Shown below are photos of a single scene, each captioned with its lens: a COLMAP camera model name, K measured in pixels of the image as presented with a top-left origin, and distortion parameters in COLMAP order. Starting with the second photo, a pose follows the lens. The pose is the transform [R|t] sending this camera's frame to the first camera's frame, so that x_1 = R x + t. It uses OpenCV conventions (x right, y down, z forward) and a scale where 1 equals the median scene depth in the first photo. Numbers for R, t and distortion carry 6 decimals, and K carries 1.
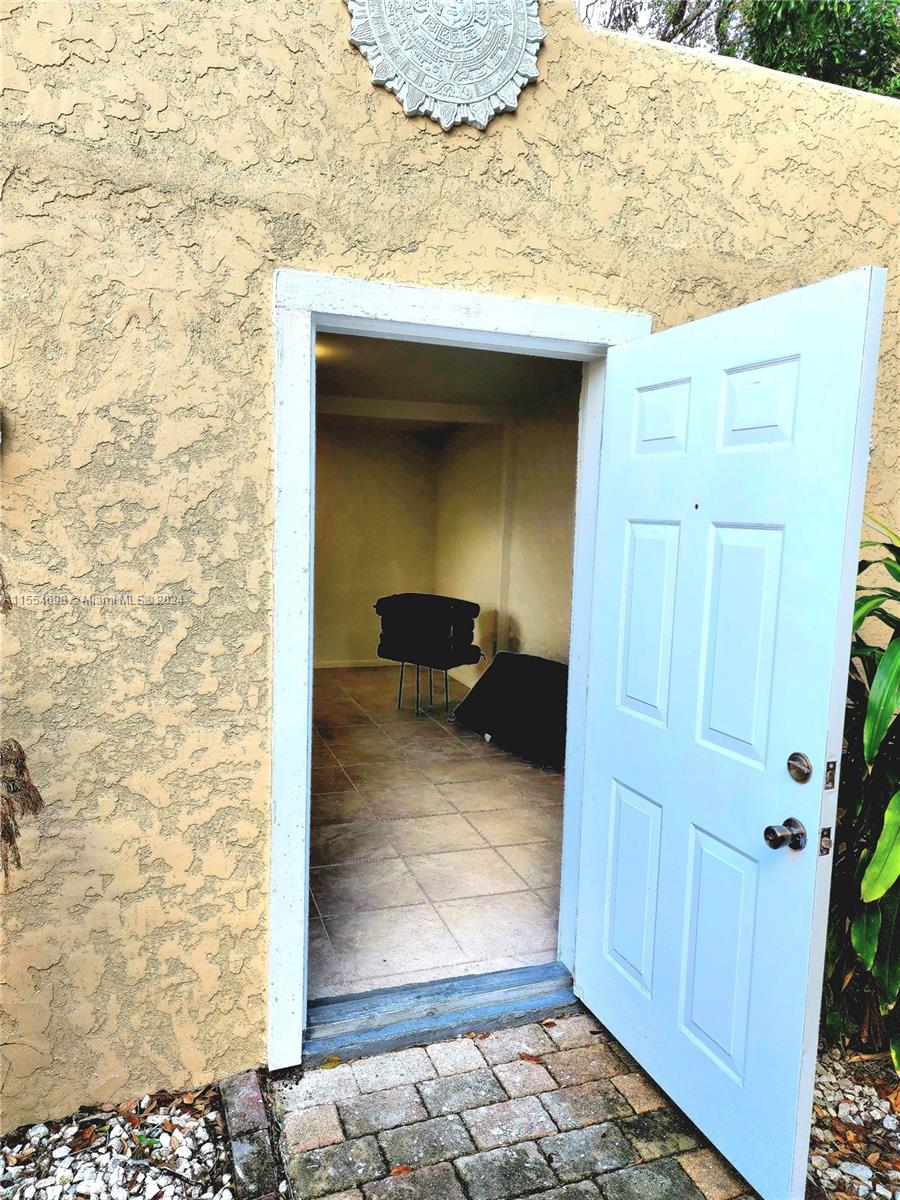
lens RADIAL K [[813.7, 0, 448.4], [0, 813.7, 600.4], [0, 0, 1]] dist [-0.000831, 0.000208]
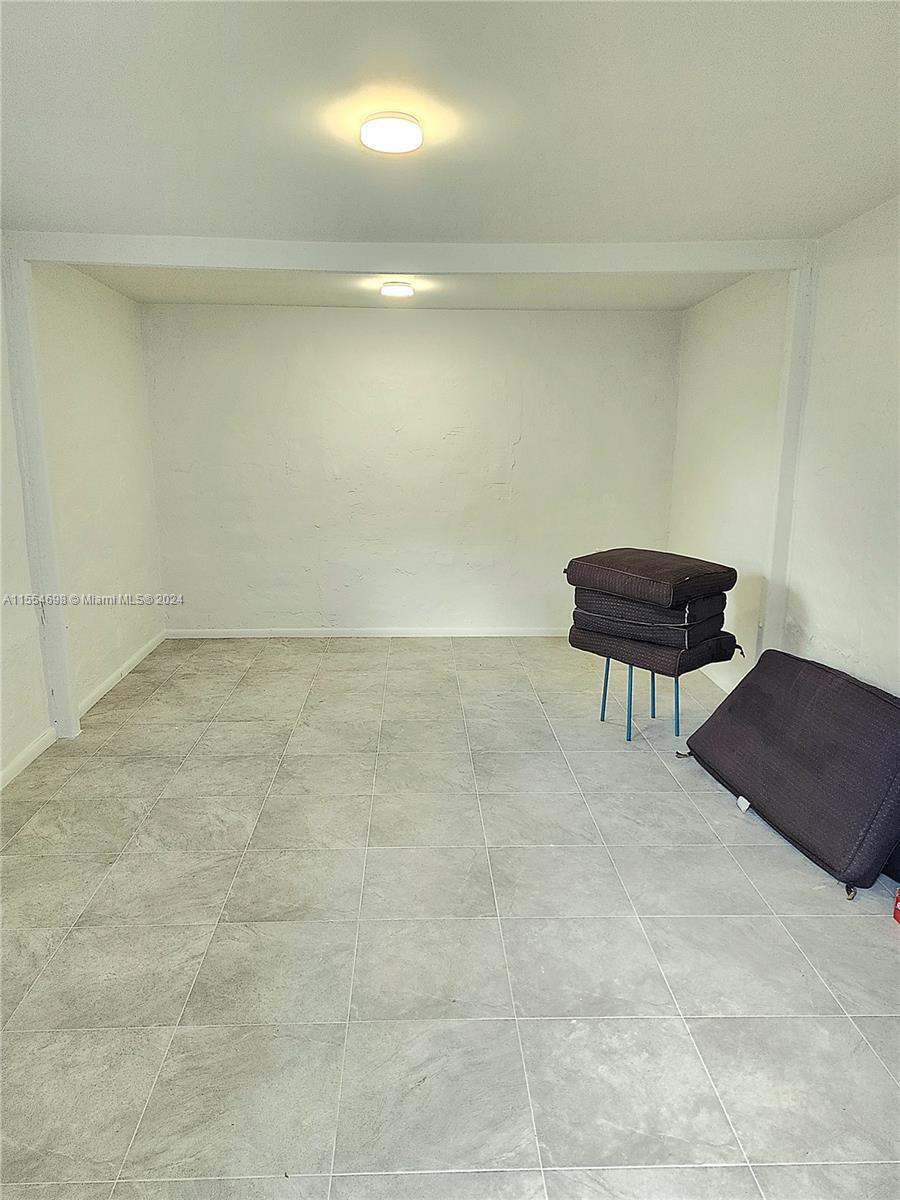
lens RADIAL K [[813.7, 0, 449.4], [0, 813.7, 597.4], [0, 0, 1]] dist [-0.000831, 0.000208]
pose [[0.954977, 0.030075, -0.295153, 0.013327], [0.001621, 0.994305, 0.106563, -0.040819], [0.296677, -0.102243, 0.949489, 0.353566]]
